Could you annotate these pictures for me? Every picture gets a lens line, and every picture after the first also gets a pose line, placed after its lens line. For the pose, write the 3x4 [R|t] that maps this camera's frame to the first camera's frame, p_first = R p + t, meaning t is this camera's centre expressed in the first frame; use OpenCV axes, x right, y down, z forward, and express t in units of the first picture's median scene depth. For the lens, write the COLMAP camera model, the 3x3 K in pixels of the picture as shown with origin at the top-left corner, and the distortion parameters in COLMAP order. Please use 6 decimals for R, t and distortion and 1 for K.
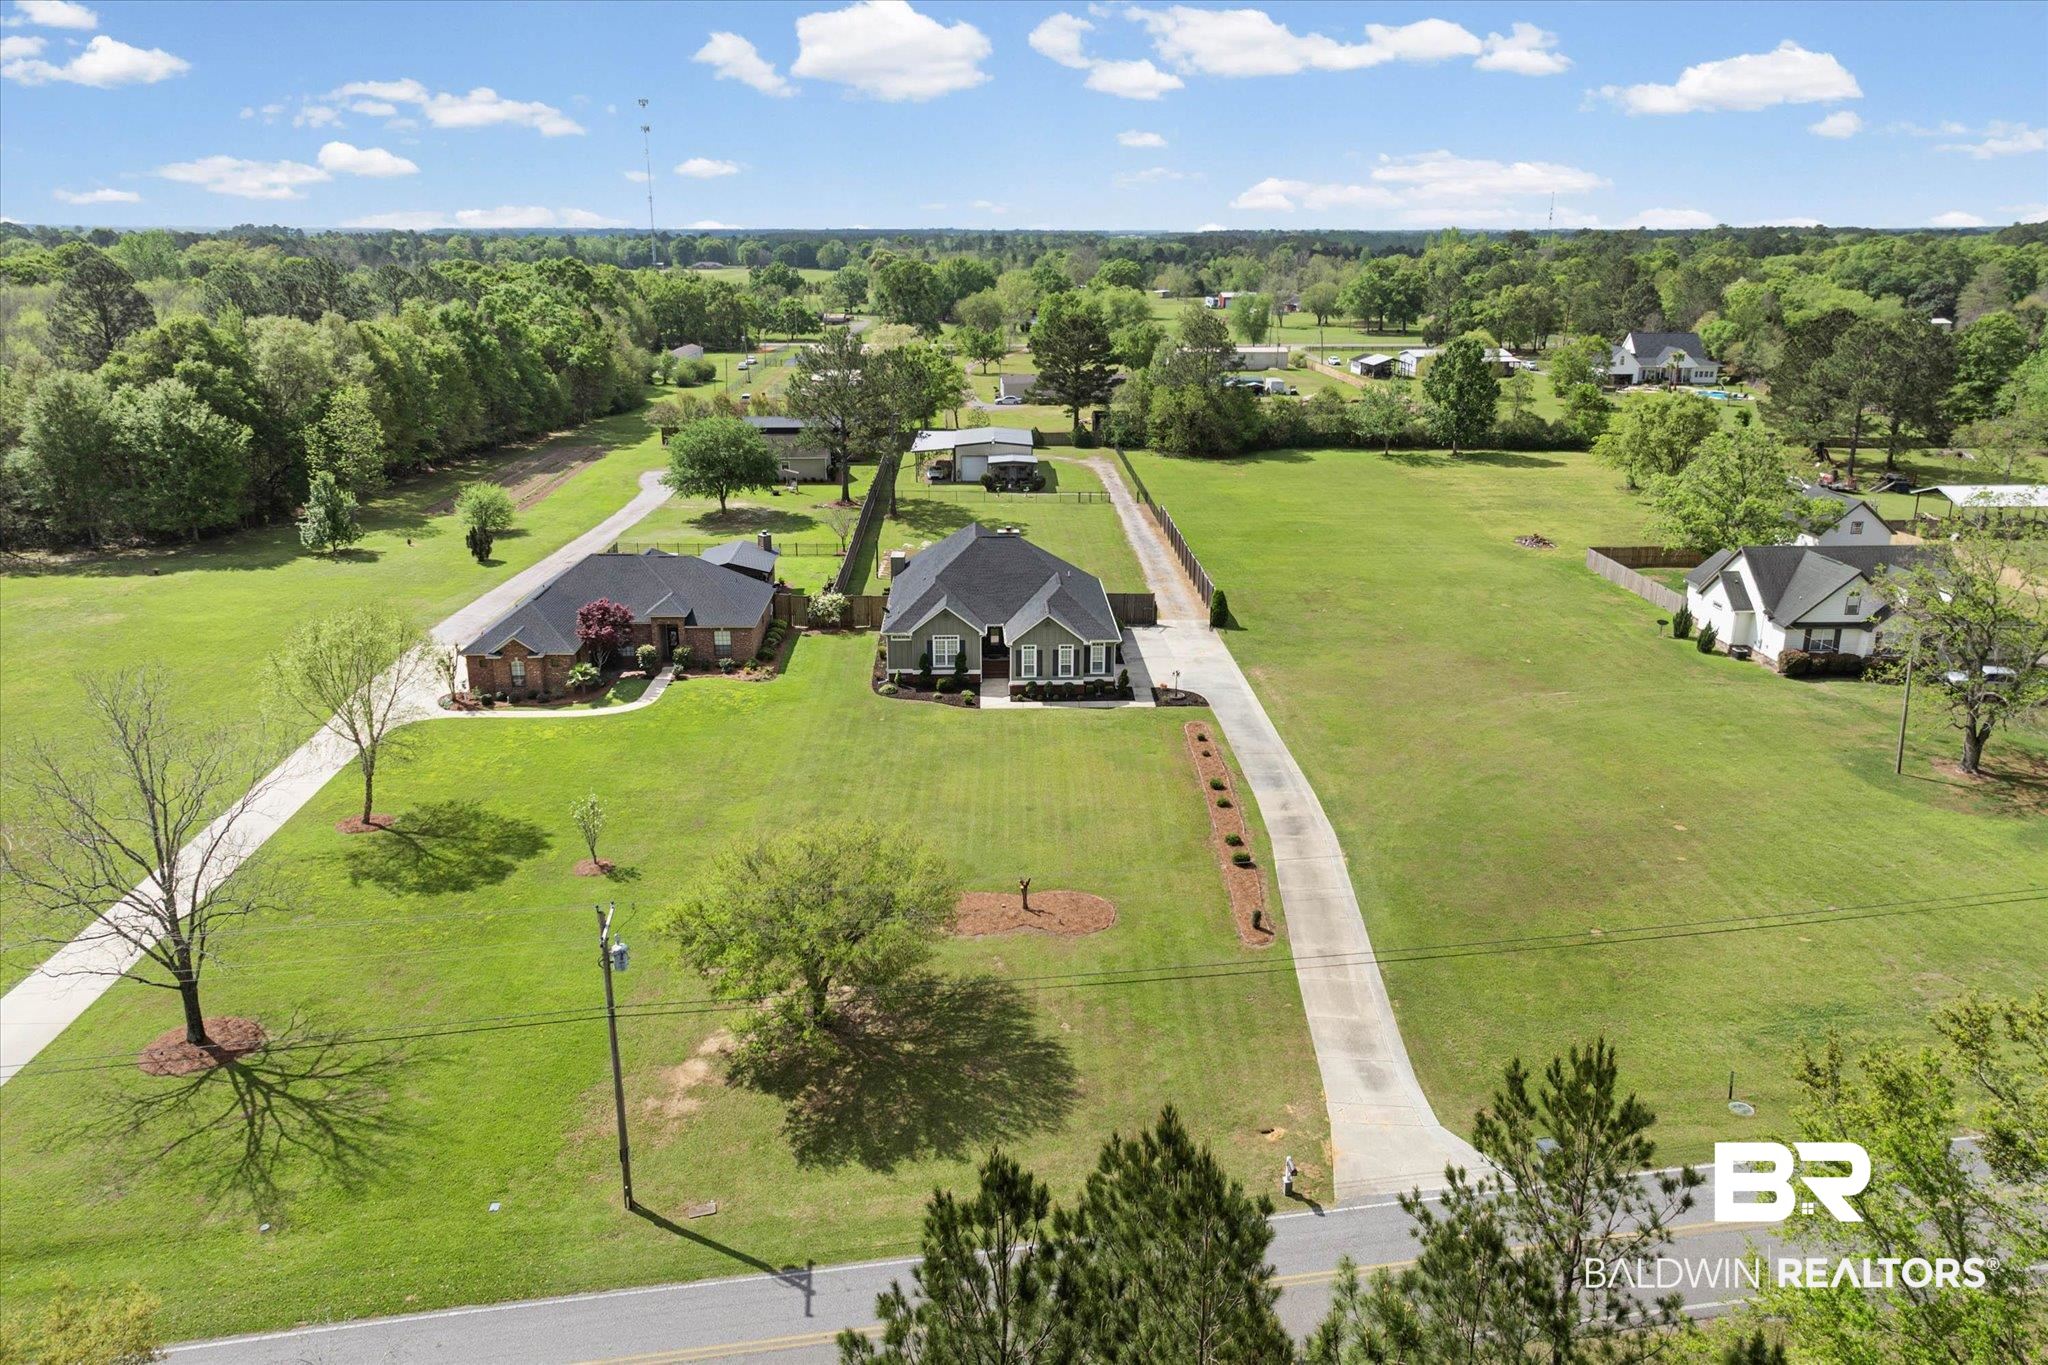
lens RADIAL K [[1364.3, 0, 1024.0], [0, 1364.3, 682.5], [0, 0, 1]] dist [0.020310, 0.000141]
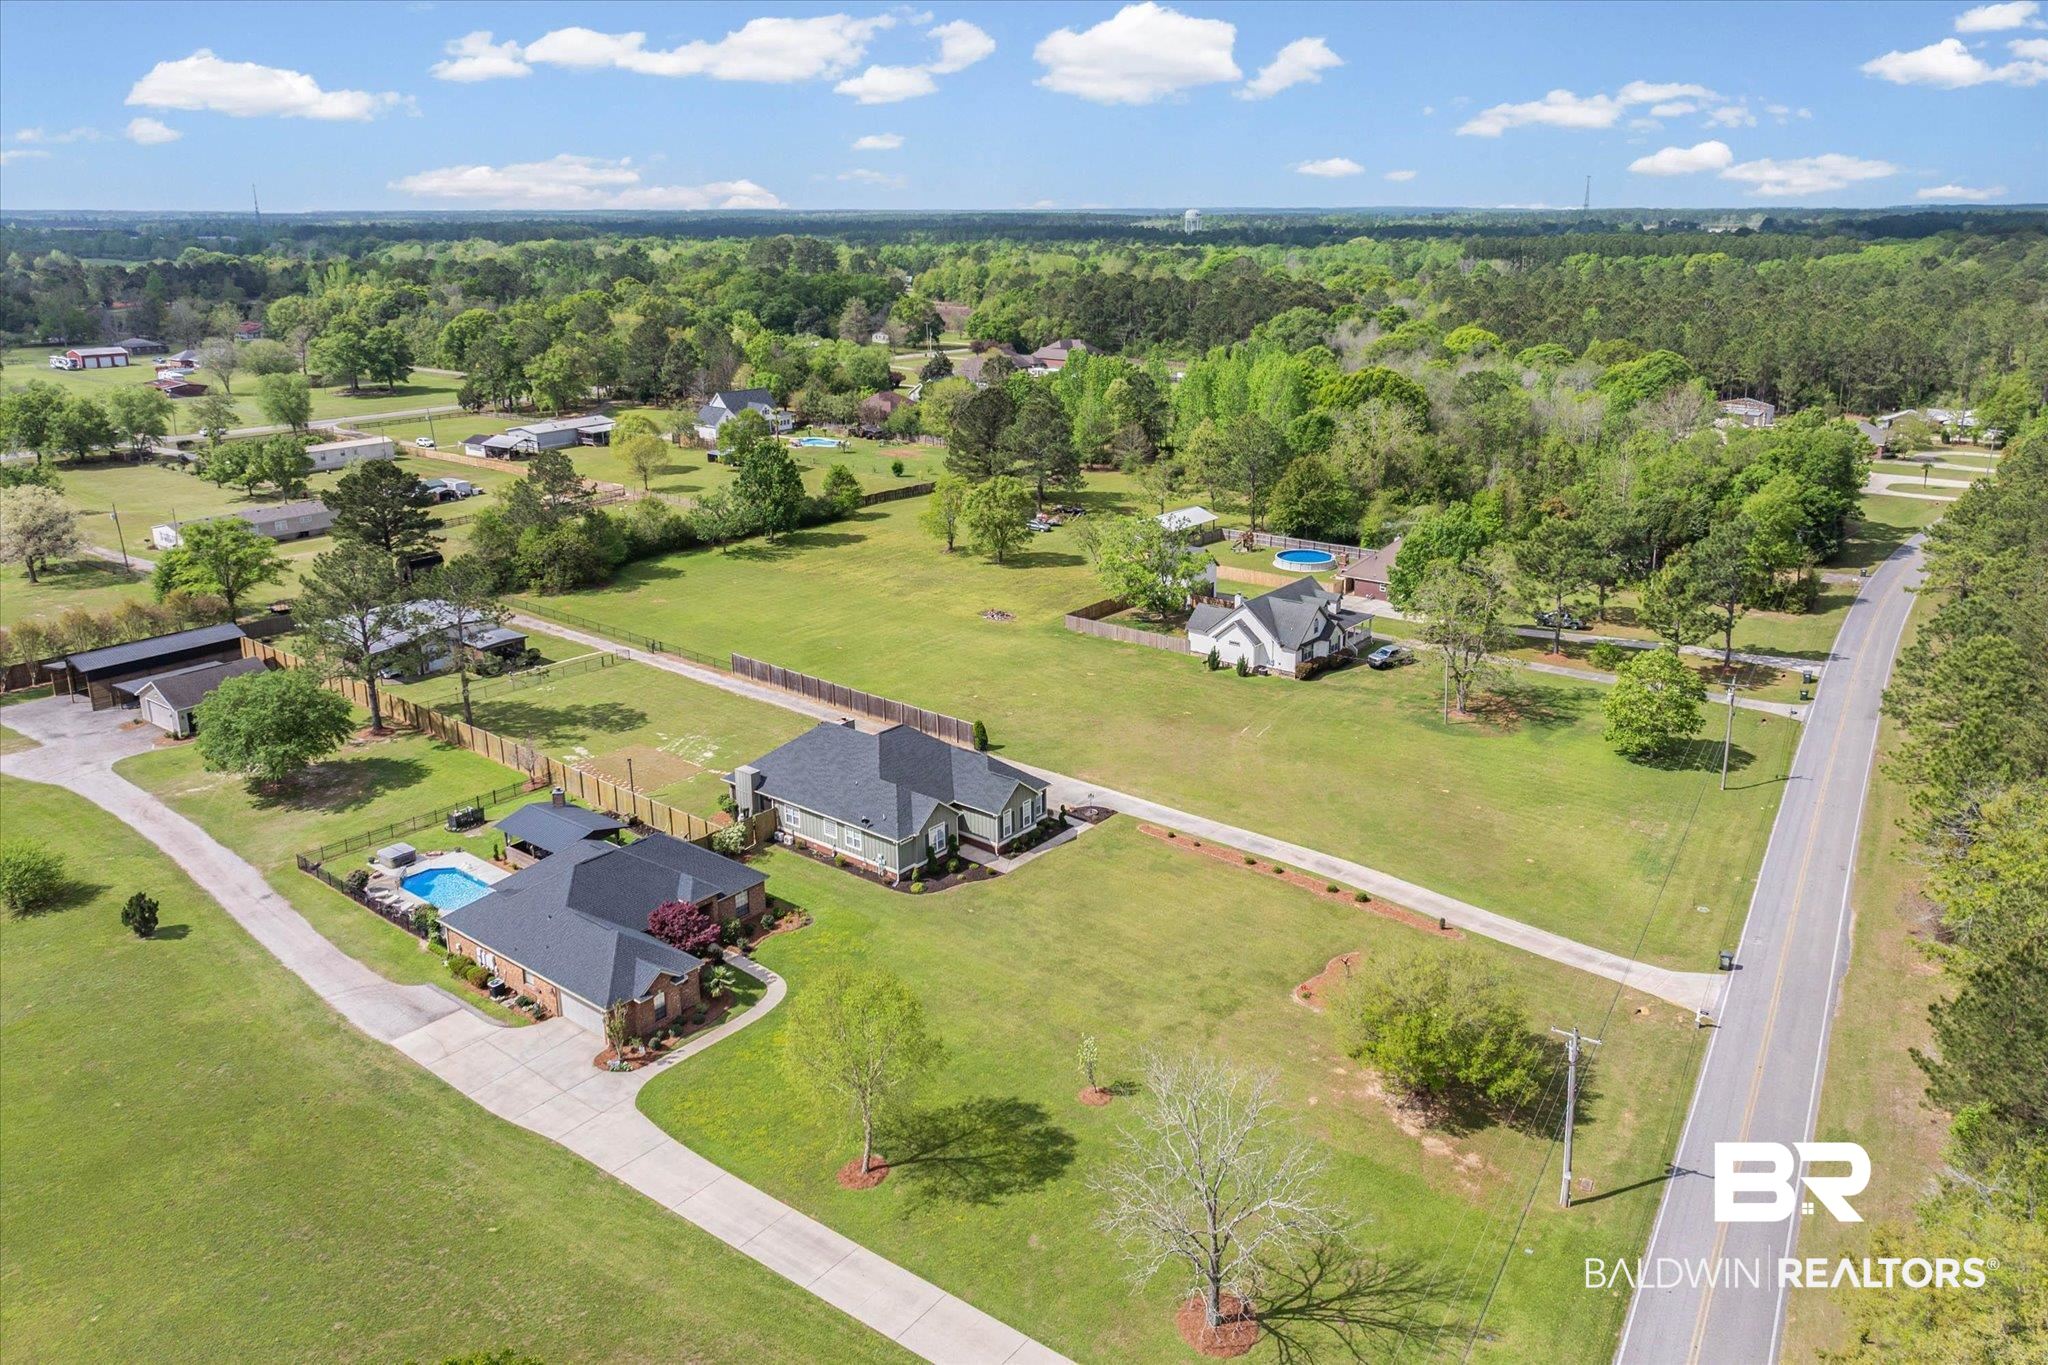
lens RADIAL K [[1439.1, 0, 1024.0], [0, 1439.1, 682.5], [0, 0, 1]] dist [0.000223, -0.001157]
pose [[0.650294, -0.243749, 0.719517, -0.848885], [0.243944, 0.963969, 0.106086, -0.260414], [-0.719450, 0.106535, 0.686325, 0.113961]]
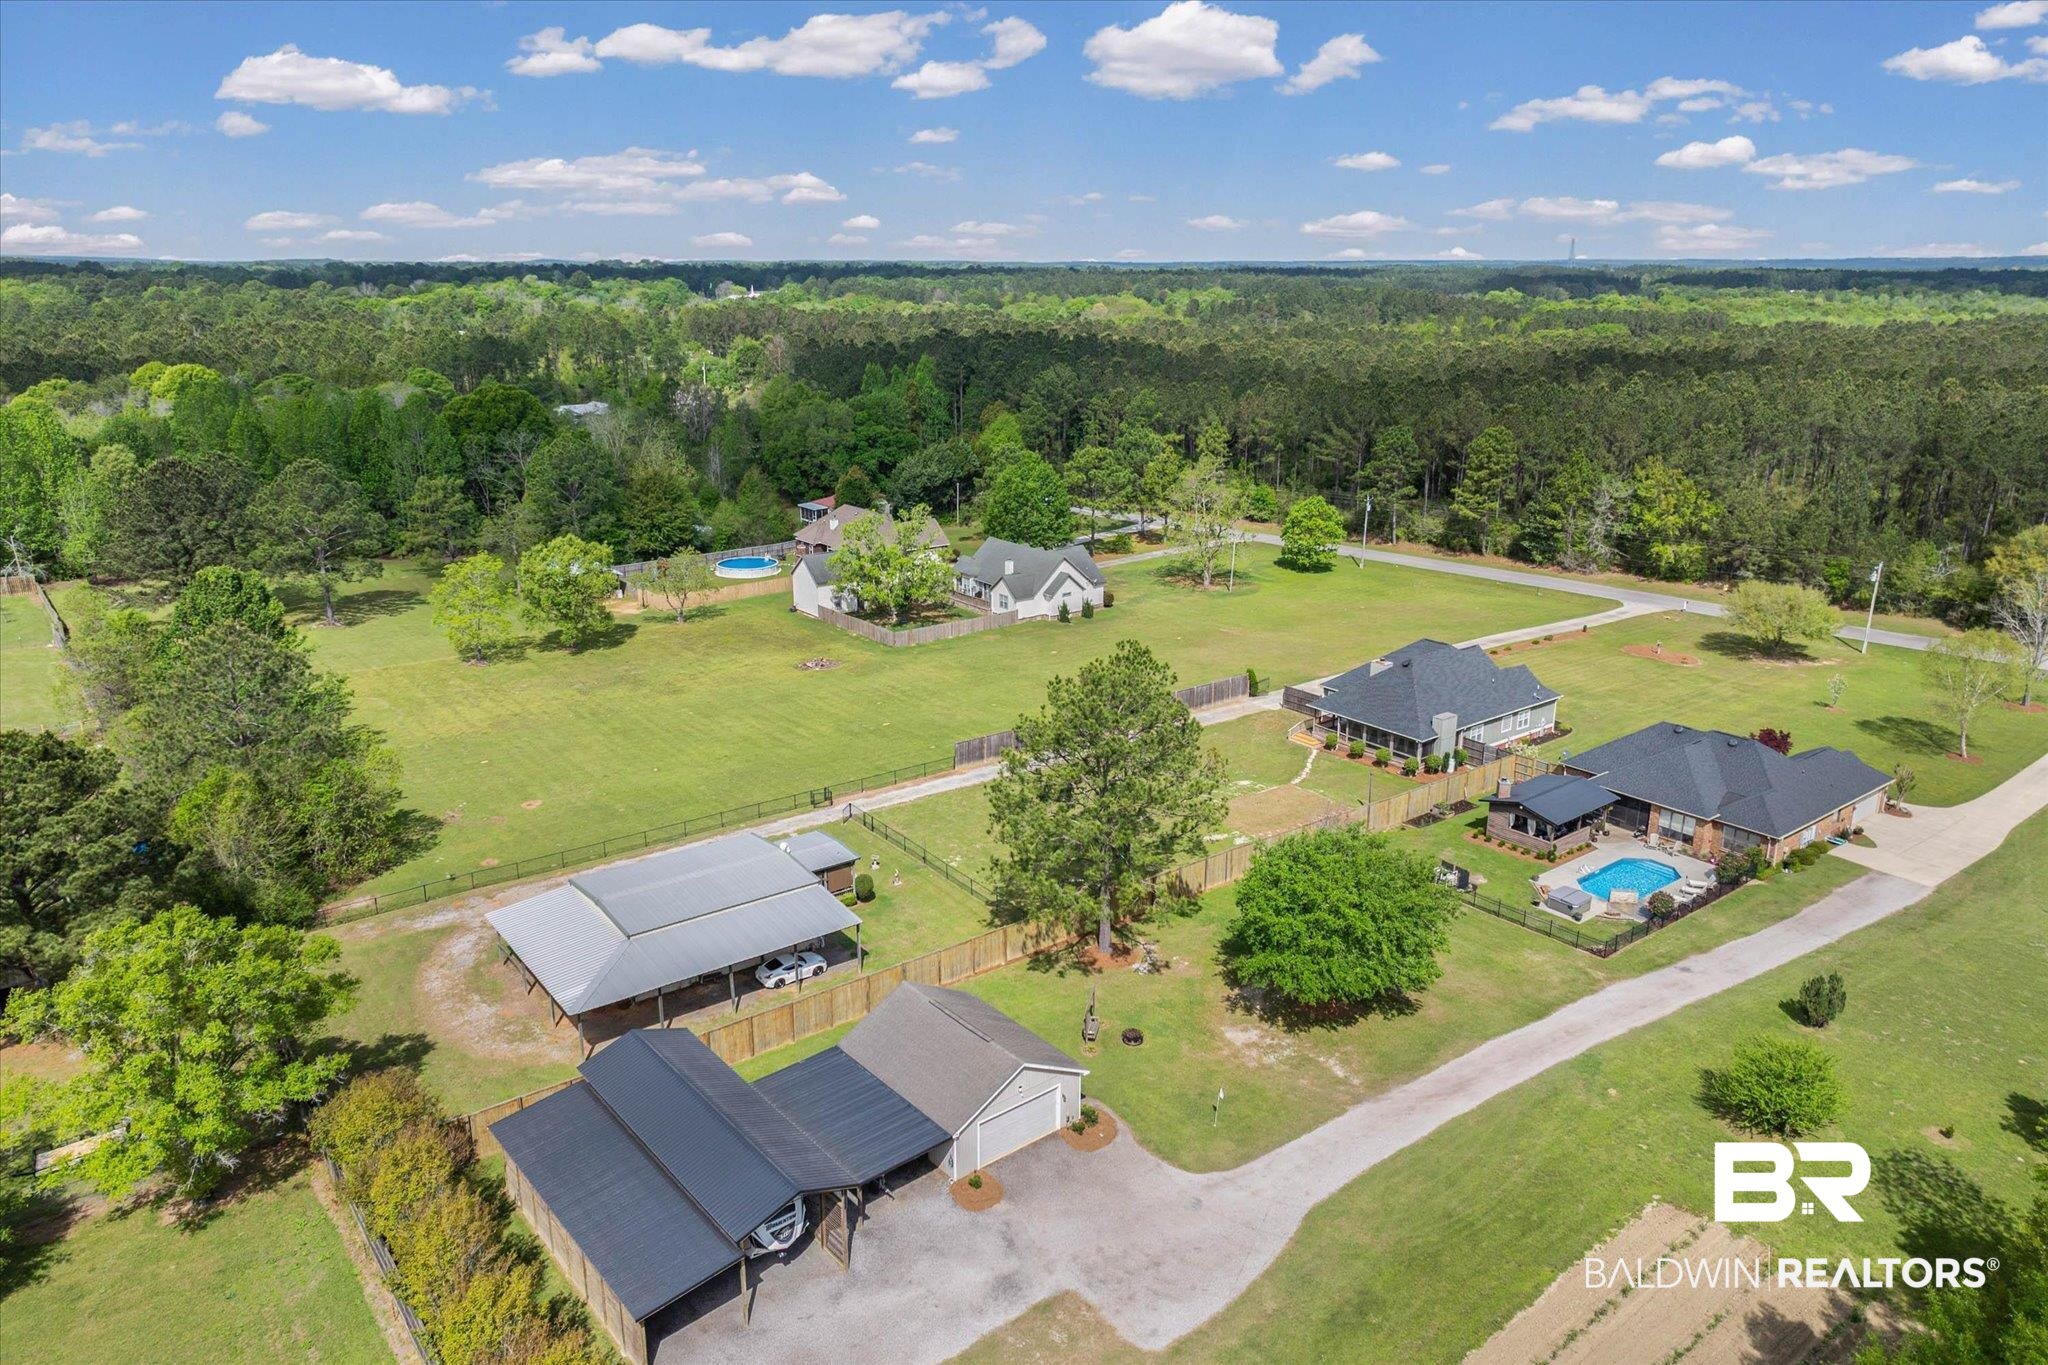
lens RADIAL K [[1439.1, 0, 1024.0], [0, 1439.1, 682.5], [0, 0, 1]] dist [0.000223, -0.001157]
pose [[-0.593503, -0.227702, 0.771949, -0.883383], [0.255232, 0.856387, 0.448841, -0.819509], [-0.763289, 0.463415, -0.450151, 2.045330]]
